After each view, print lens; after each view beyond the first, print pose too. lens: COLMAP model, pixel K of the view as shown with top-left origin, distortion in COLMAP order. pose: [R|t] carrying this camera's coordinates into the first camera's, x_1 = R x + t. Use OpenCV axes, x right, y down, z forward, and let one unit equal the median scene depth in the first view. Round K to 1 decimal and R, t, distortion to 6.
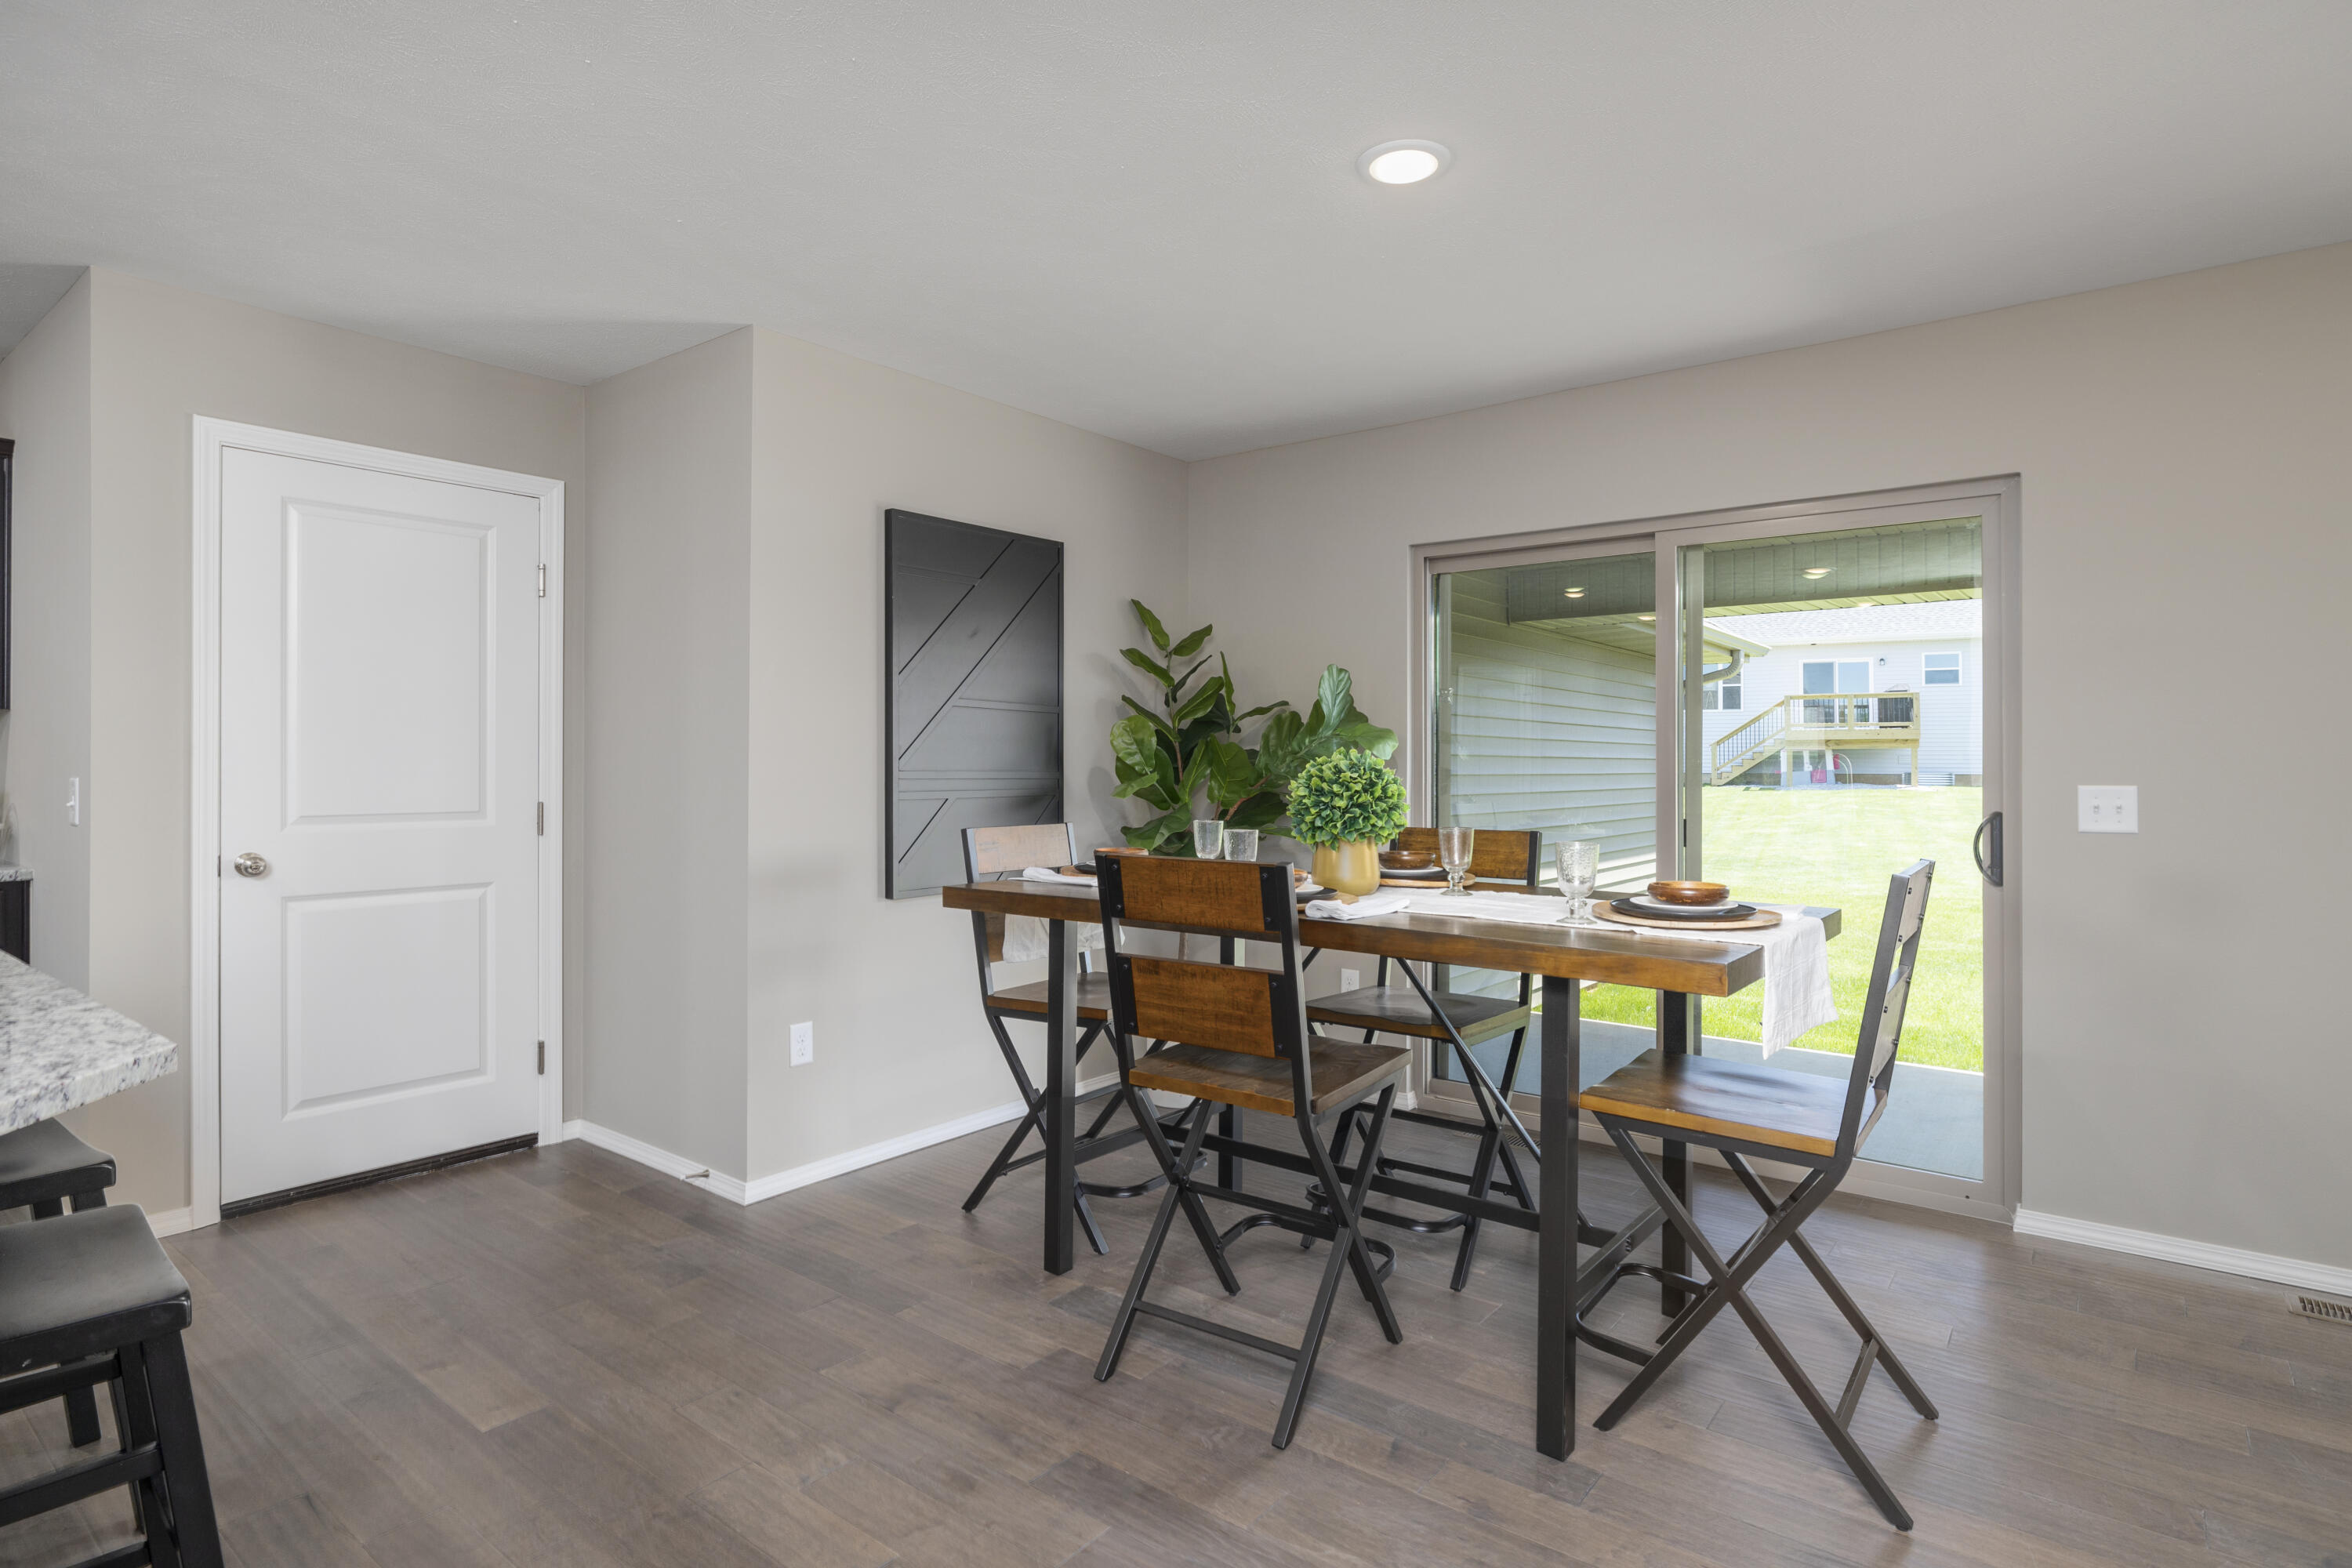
lens RADIAL K [[1219.6, 0, 1195.8], [0, 1219.6, 750.1], [0, 0, 1]] dist [0.006541, 0.001297]
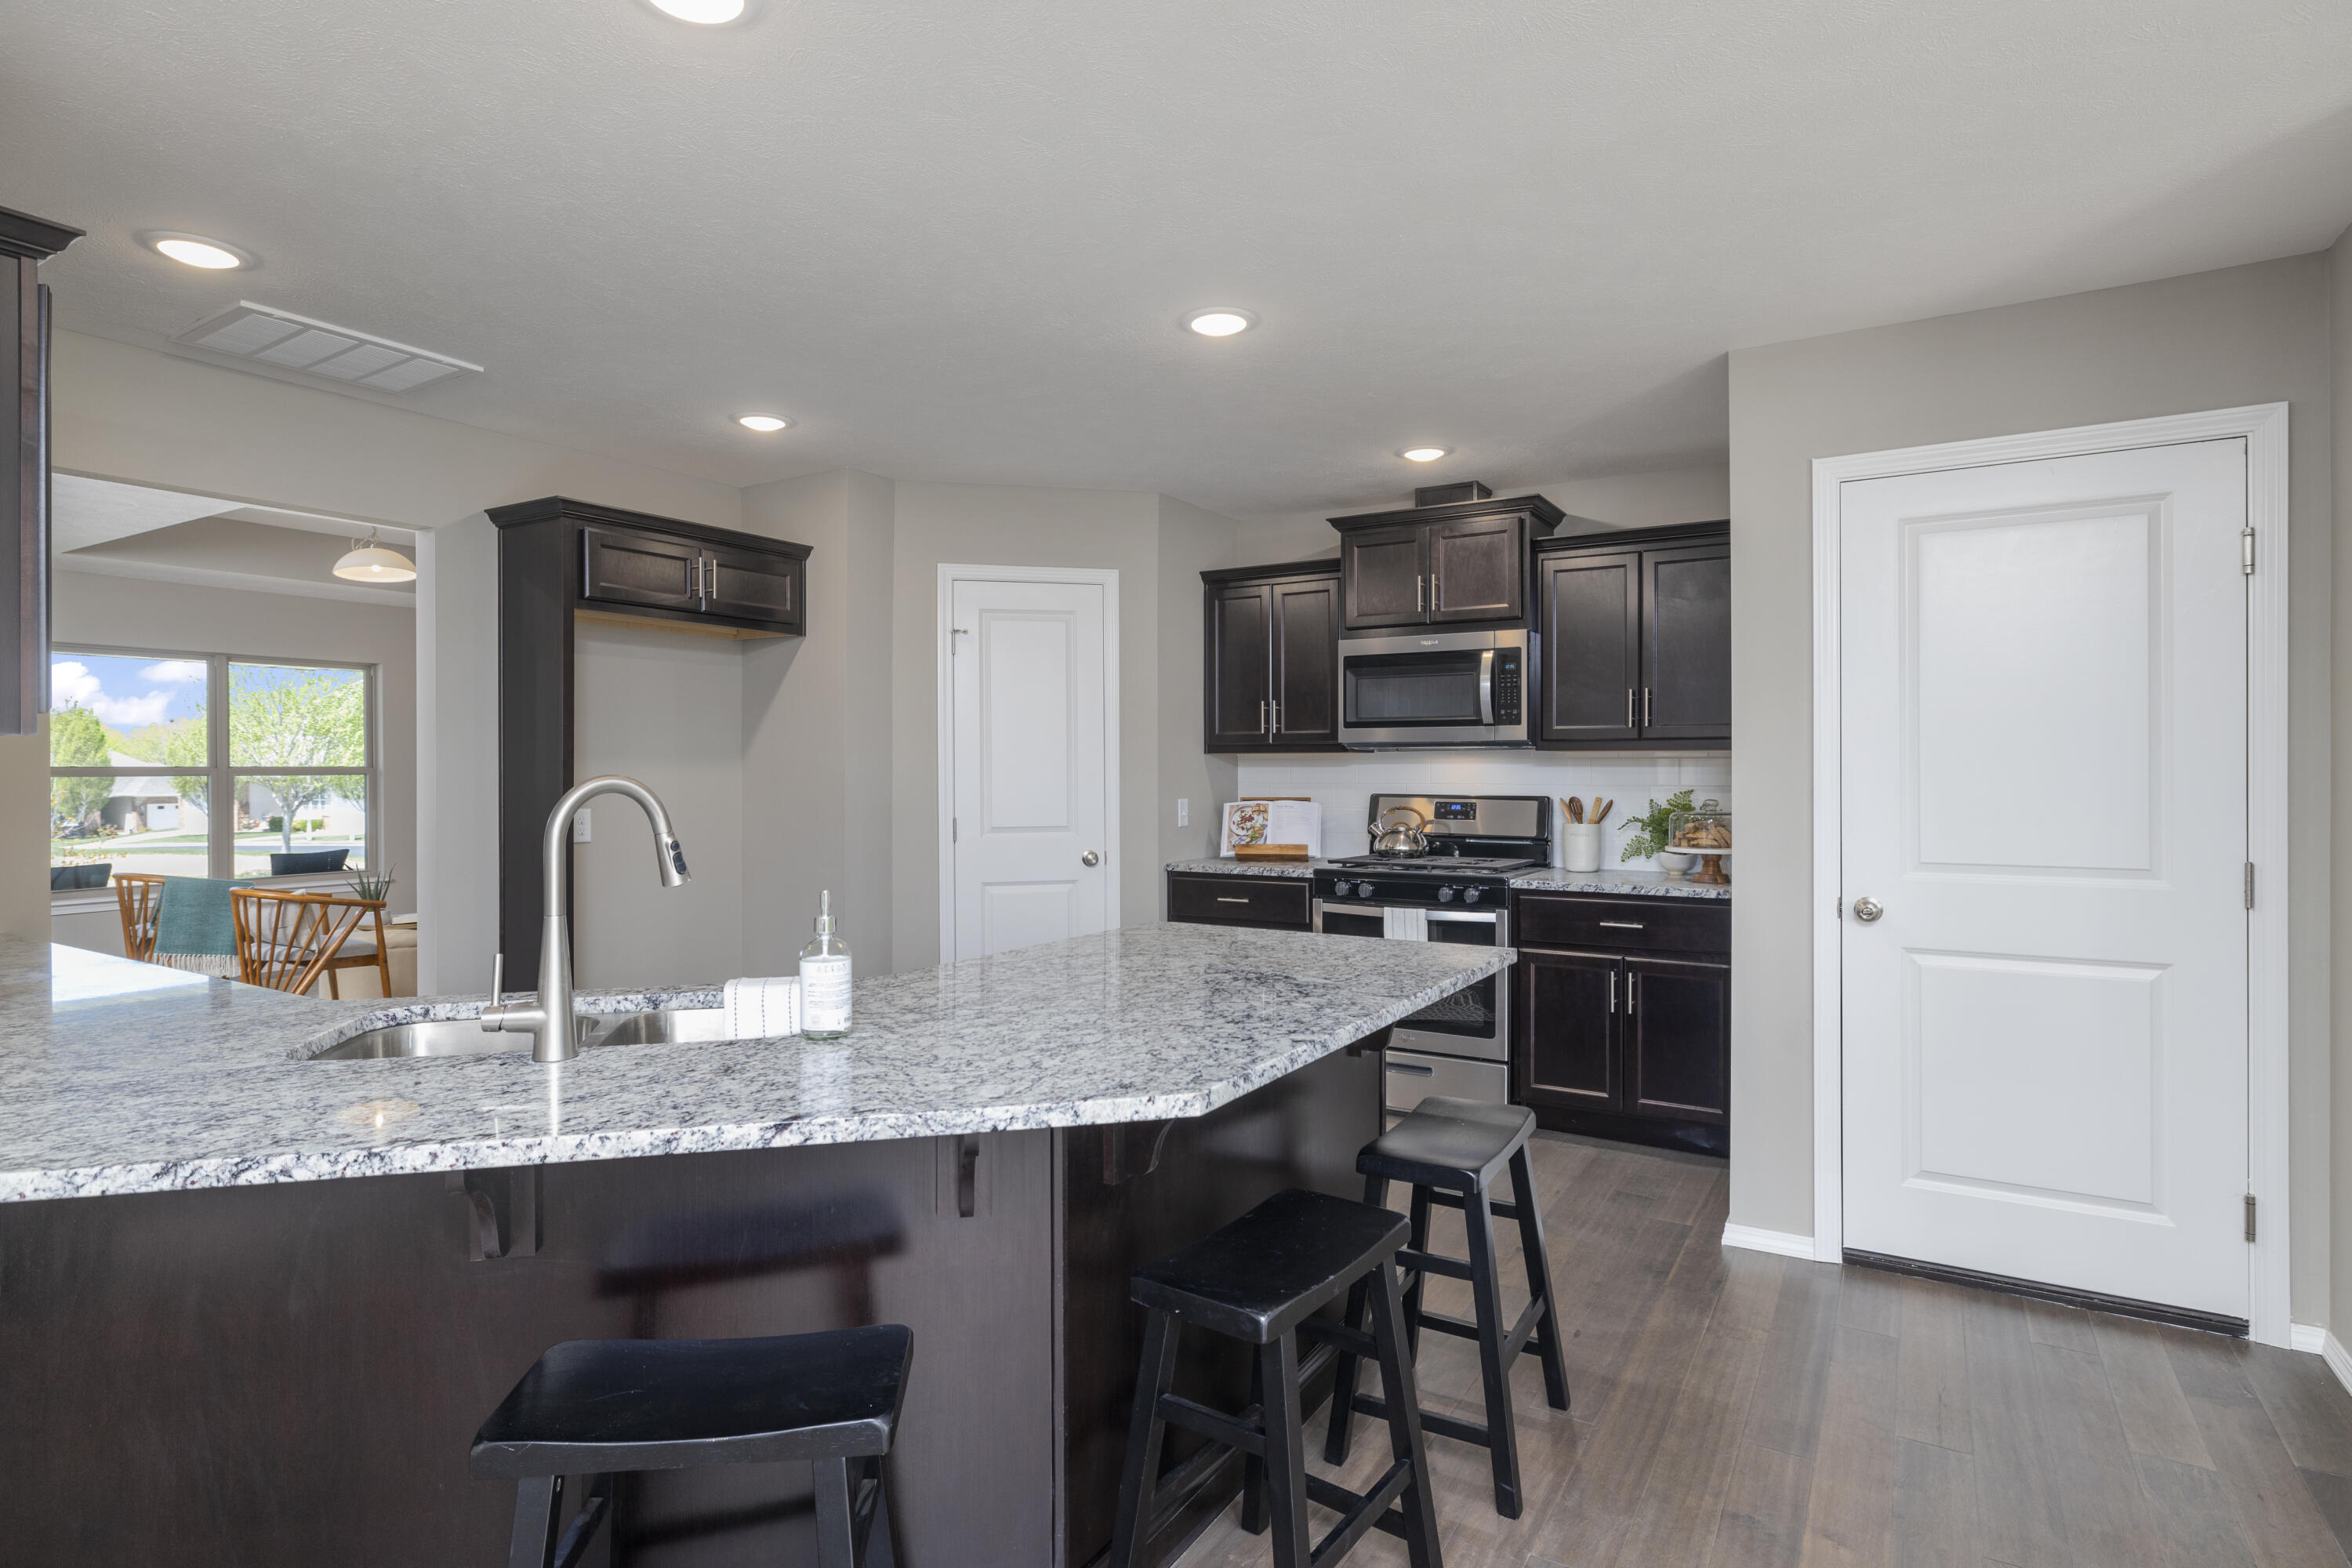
lens RADIAL K [[1219.6, 0, 1166.6], [0, 1219.6, 779.8], [0, 0, 1]] dist [0.006541, 0.001297]
pose [[0.119962, 0.007434, -0.992751, 0.112497], [0.014687, 0.999849, 0.009262, -0.024136], [0.992670, -0.015692, 0.119835, 0.316707]]
